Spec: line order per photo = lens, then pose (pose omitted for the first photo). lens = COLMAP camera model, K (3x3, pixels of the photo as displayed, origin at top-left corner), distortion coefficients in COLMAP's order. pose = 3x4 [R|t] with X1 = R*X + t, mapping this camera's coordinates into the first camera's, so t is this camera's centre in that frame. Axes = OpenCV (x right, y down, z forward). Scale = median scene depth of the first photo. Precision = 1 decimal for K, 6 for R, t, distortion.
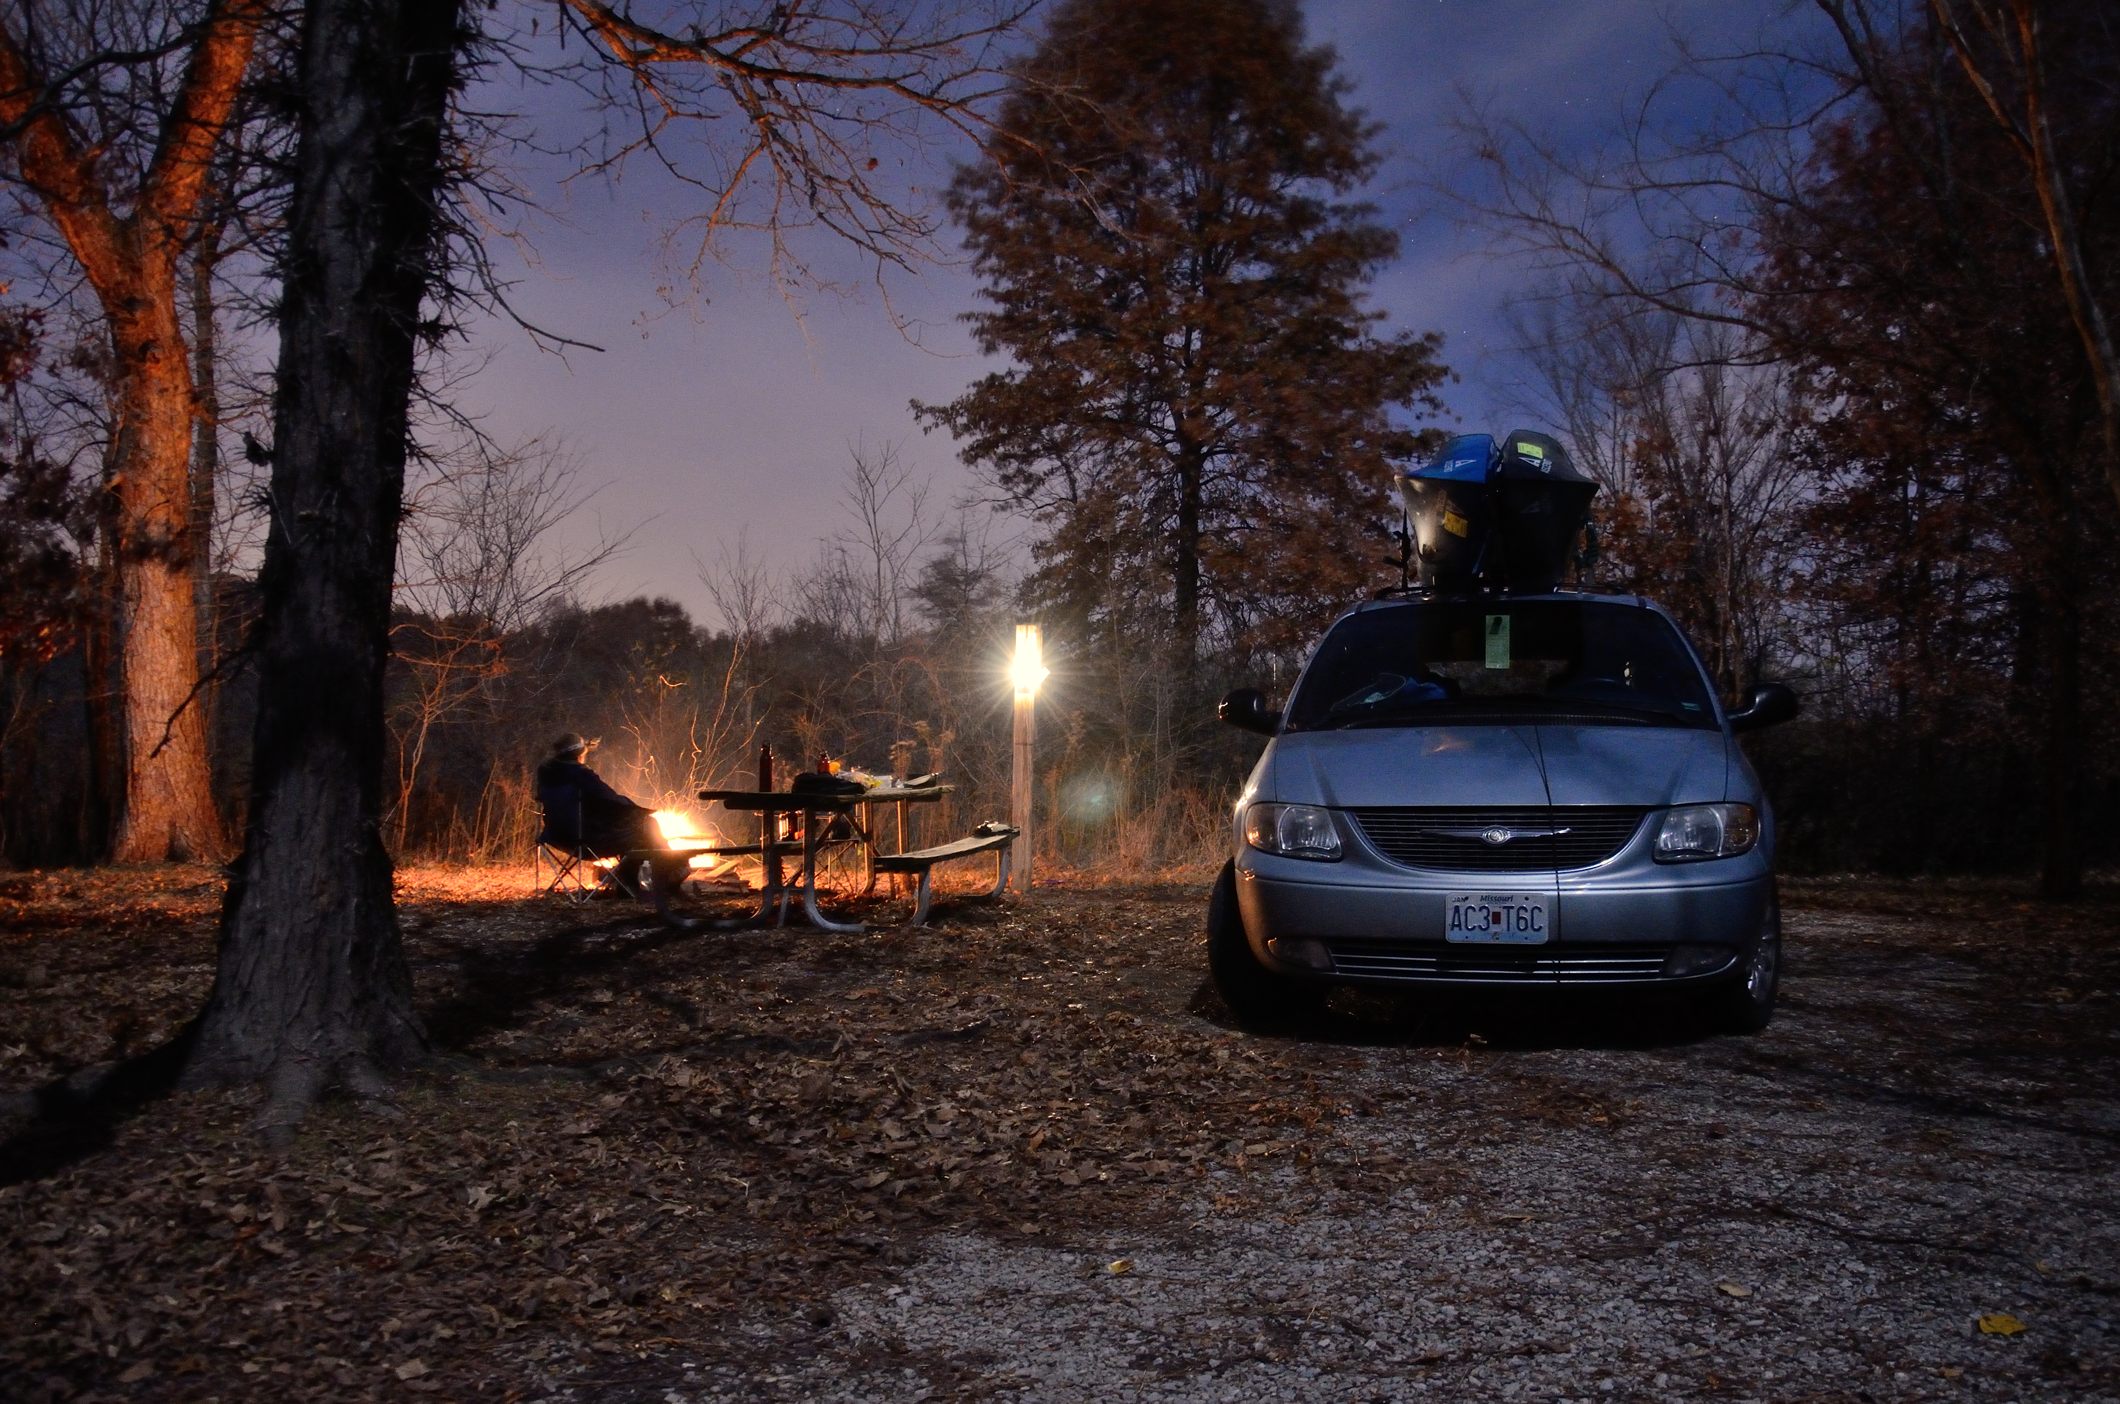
lens RADIAL K [[1660.8, 0, 1051.0], [0, 1660.8, 702.6], [0, 0, 1]] dist [-0.011451, -0.000612]
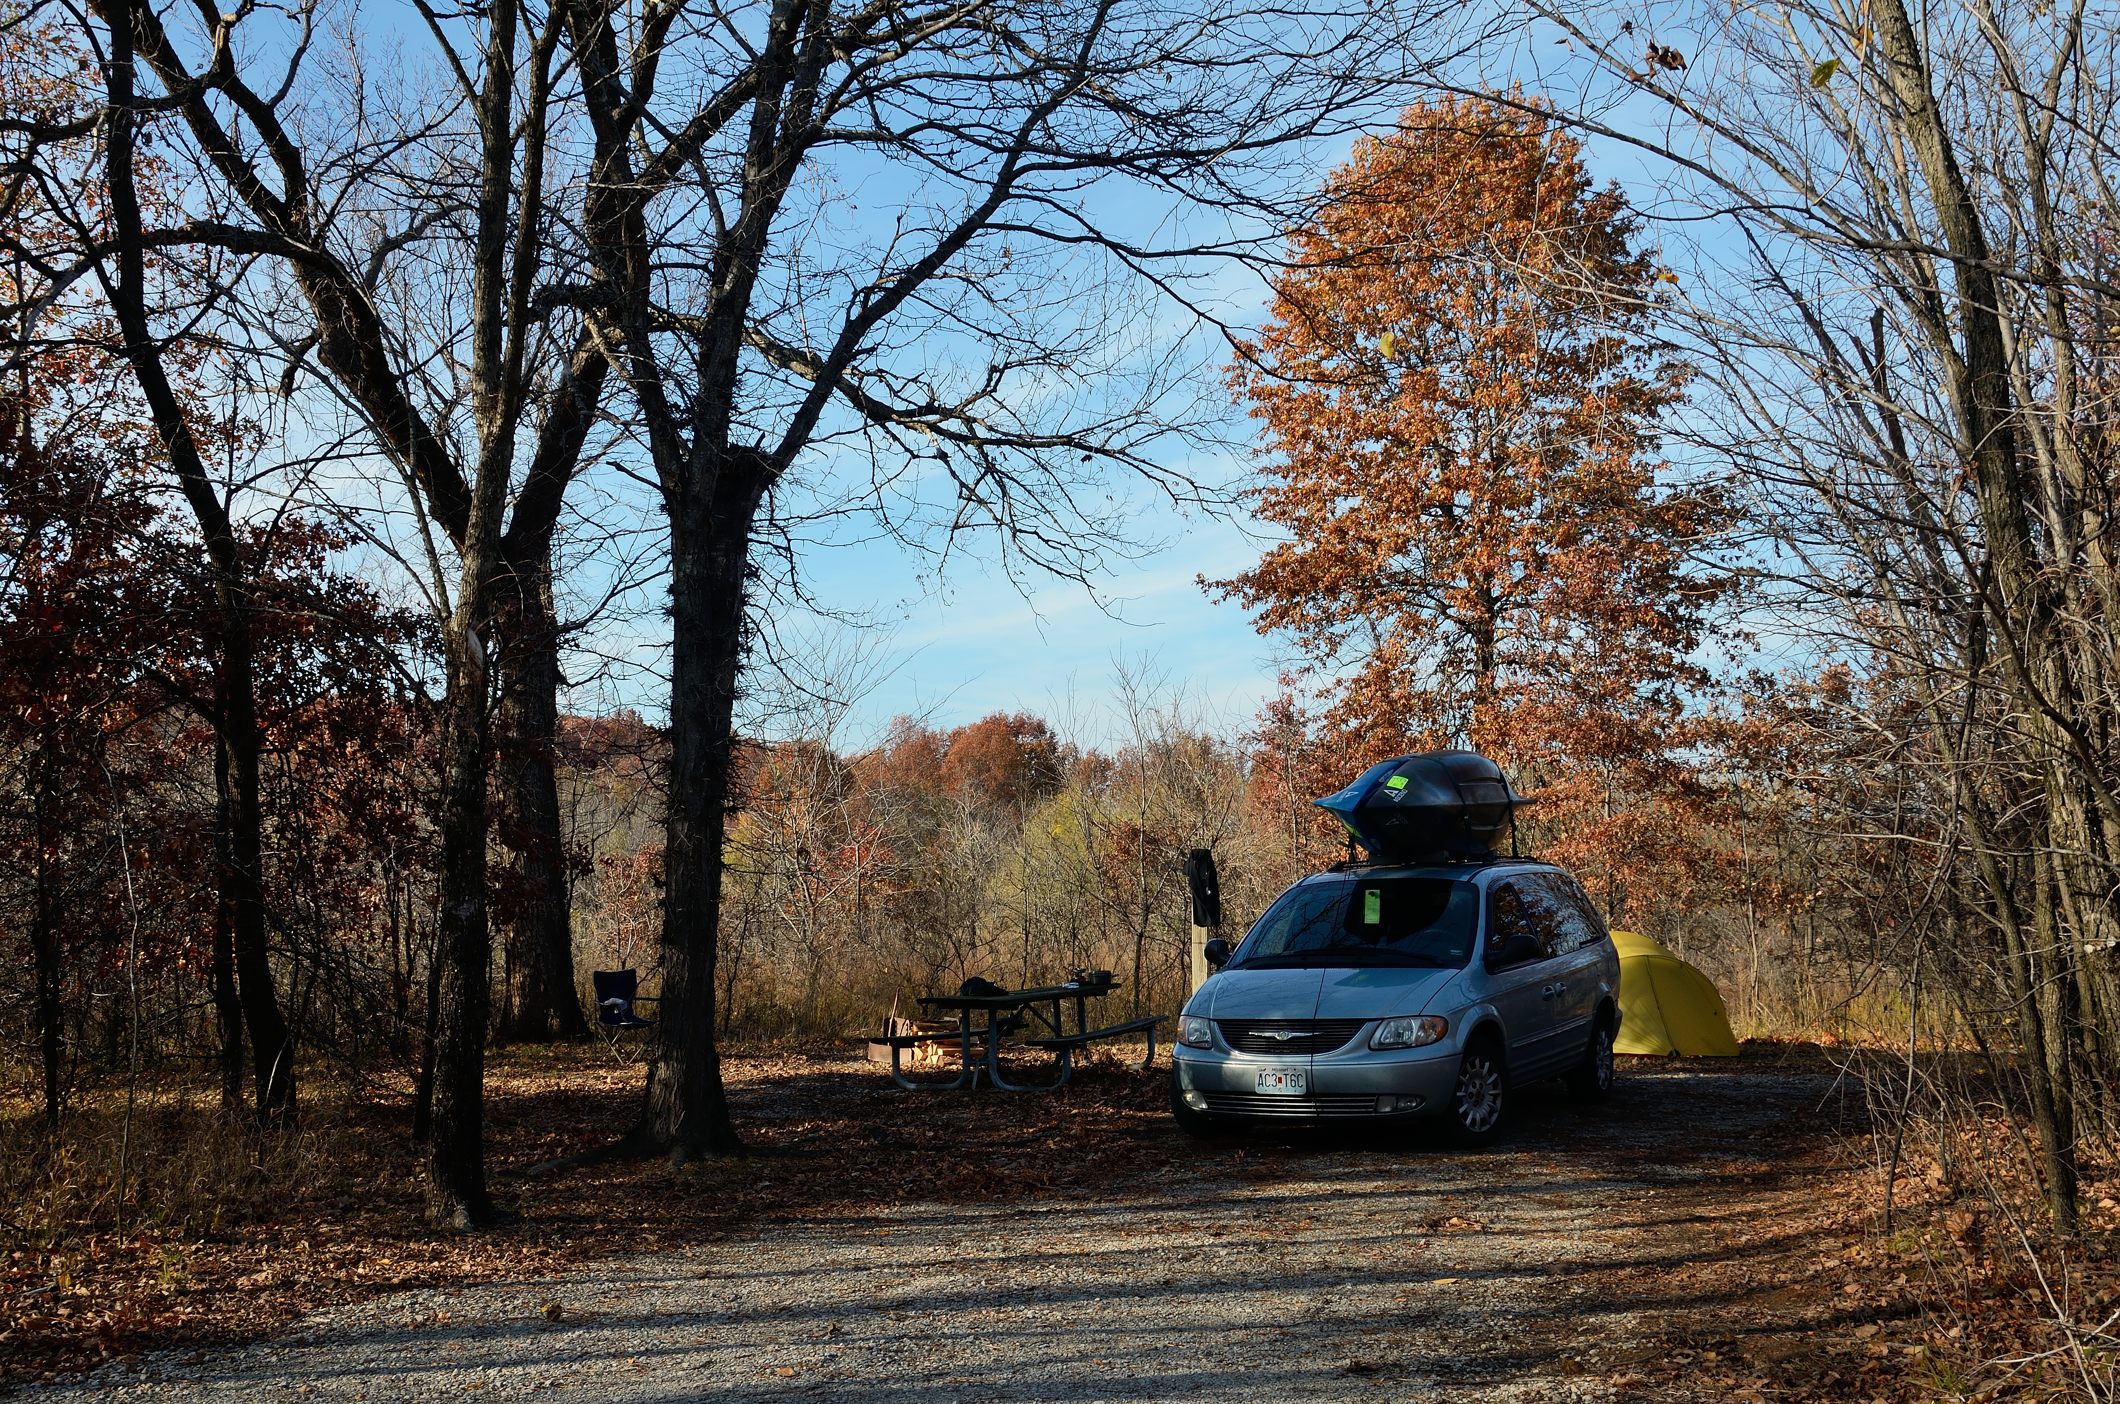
lens RADIAL K [[2223.6, 0, 1063.6], [0, 2223.6, 703.9], [0, 0, 1]] dist [-0.013348, 0.000000]
pose [[0.973309, -0.040317, -0.225928, 0.138330], [0.030027, 0.998357, -0.048798, -0.039873], [0.227524, 0.040712, 0.972921, -0.337010]]
